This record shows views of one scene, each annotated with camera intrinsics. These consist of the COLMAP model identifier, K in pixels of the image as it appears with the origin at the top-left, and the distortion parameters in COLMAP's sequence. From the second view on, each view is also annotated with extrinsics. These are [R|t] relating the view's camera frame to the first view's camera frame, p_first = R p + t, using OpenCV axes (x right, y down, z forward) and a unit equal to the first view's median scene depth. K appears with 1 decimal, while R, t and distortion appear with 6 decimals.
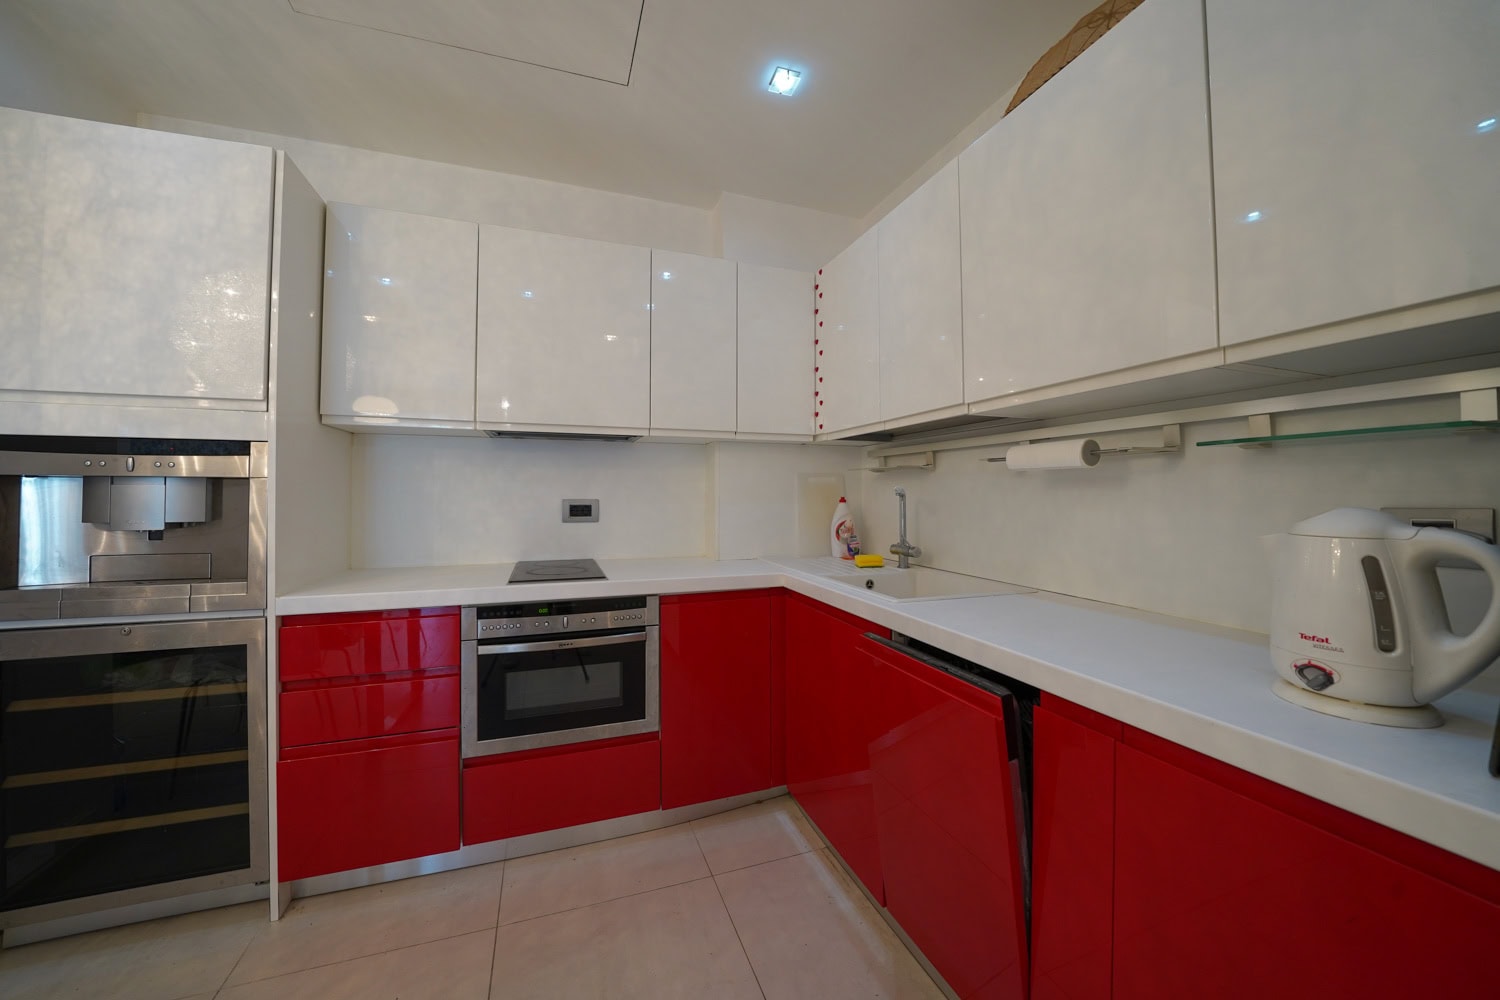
lens RADIAL K [[536.8, 0, 742.0], [0, 536.8, 485.0], [0, 0, 1]] dist [-0.022067, 0.000051]
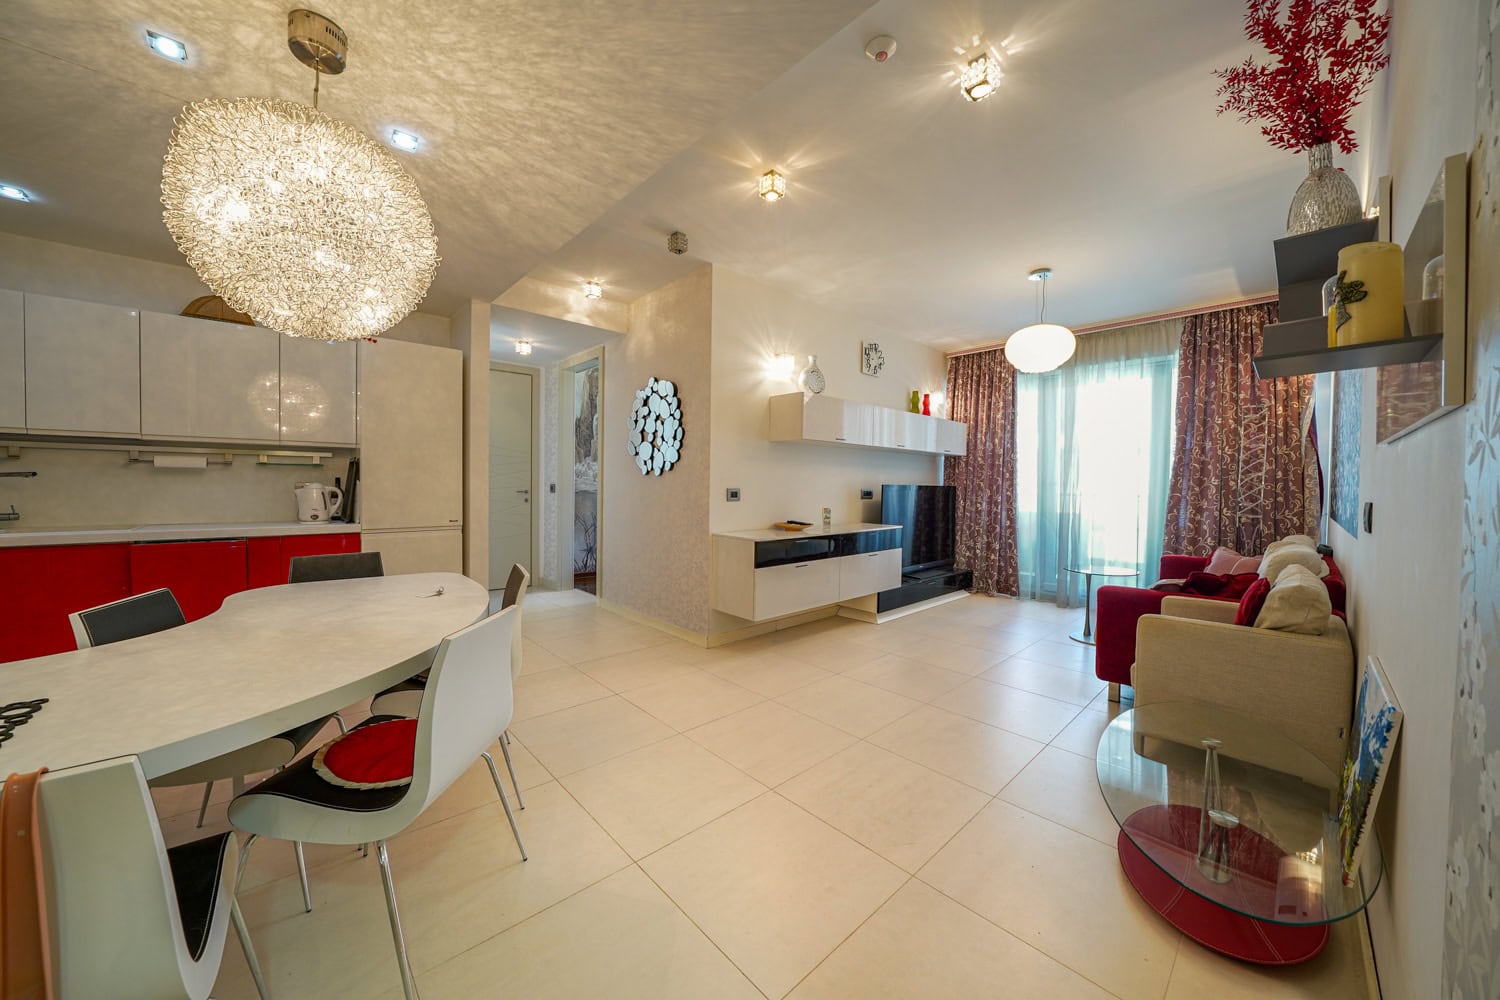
lens RADIAL K [[522.1, 0, 744.1], [0, 522.1, 496.1], [0, 0, 1]] dist [-0.019788, 0.000177]
pose [[-0.388854, -0.025718, 0.920940, -1.858604], [-0.027481, 0.999489, 0.016308, -0.006517], [-0.920889, -0.018967, -0.389362, -0.312317]]
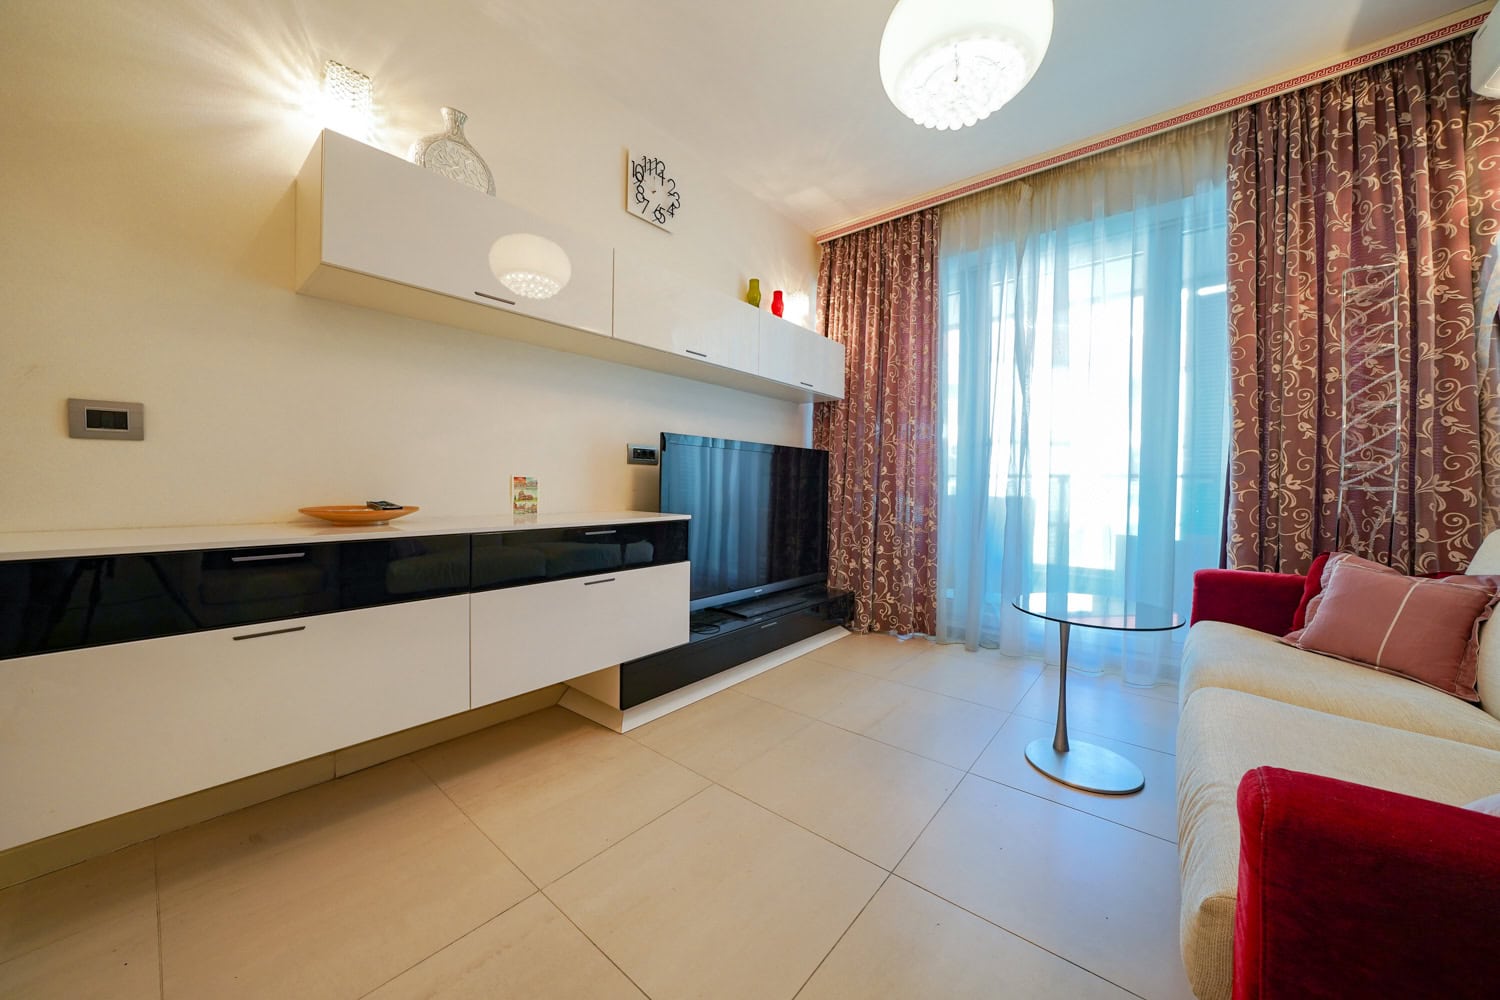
lens RADIAL K [[522.6, 0, 745.3], [0, 522.6, 493.6], [0, 0, 1]] dist [-0.034977, 0.006355]
pose [[-0.505172, -0.023637, 0.862695, -0.907732], [-0.028833, 0.999529, 0.010503, 0.095082], [-0.862537, -0.019568, -0.505615, -1.538726]]
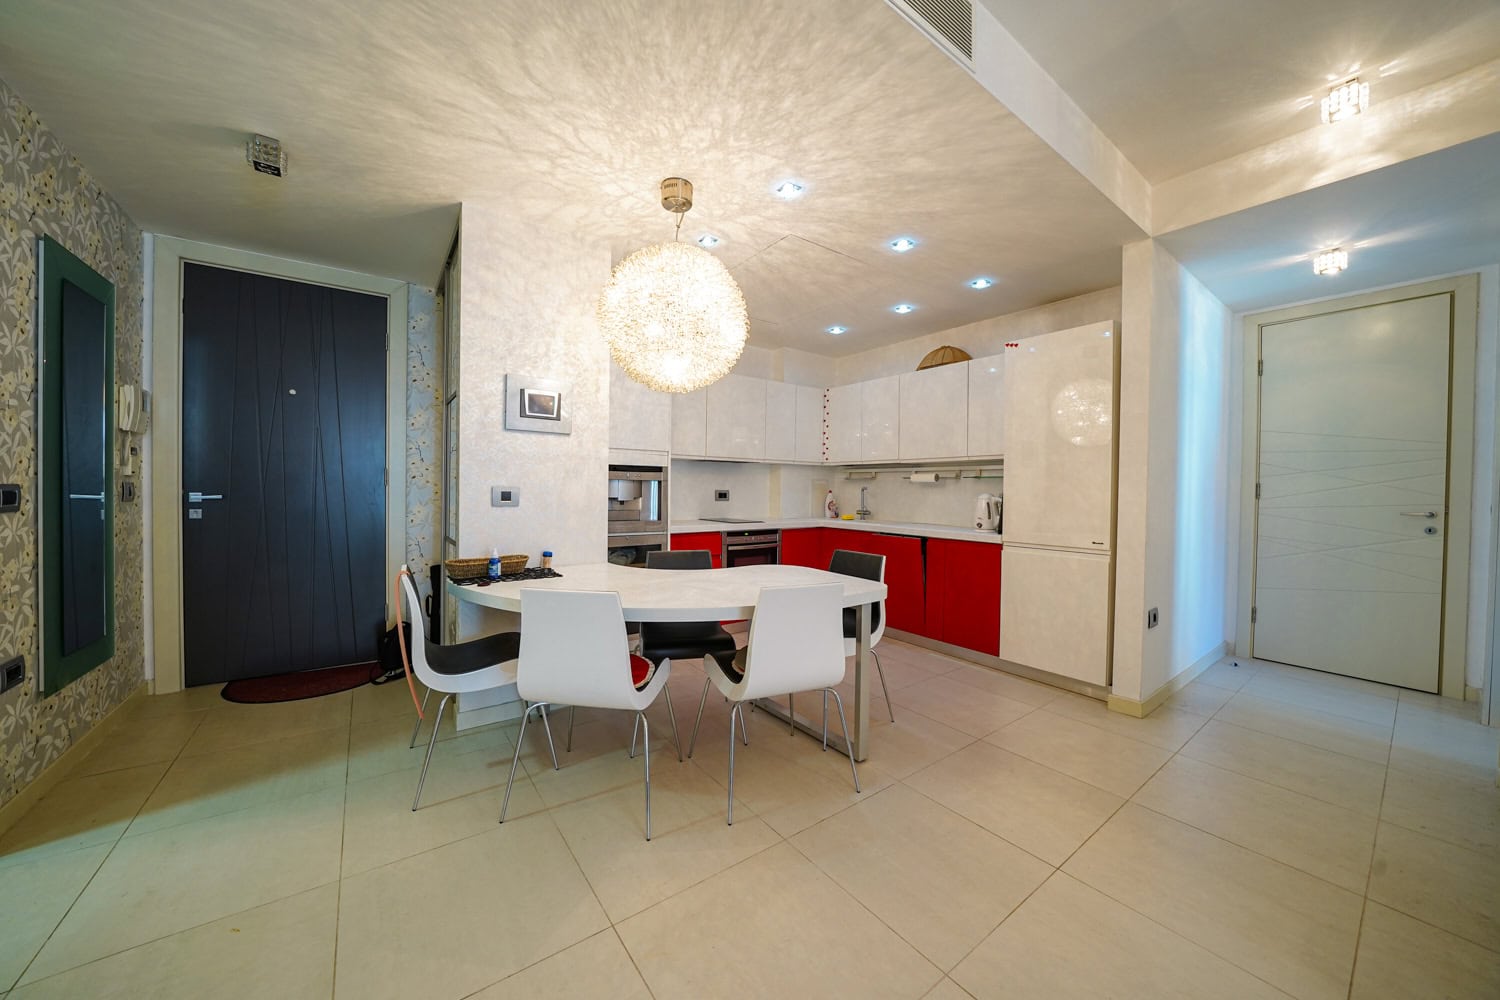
lens RADIAL K [[522.1, 0, 744.1], [0, 522.1, 496.1], [0, 0, 1]] dist [-0.019788, 0.000177]
pose [[0.958531, 0.006449, 0.284916, -1.010635], [-0.015945, 0.999391, 0.031023, -0.019230], [-0.284542, -0.034280, 0.958050, -1.263327]]
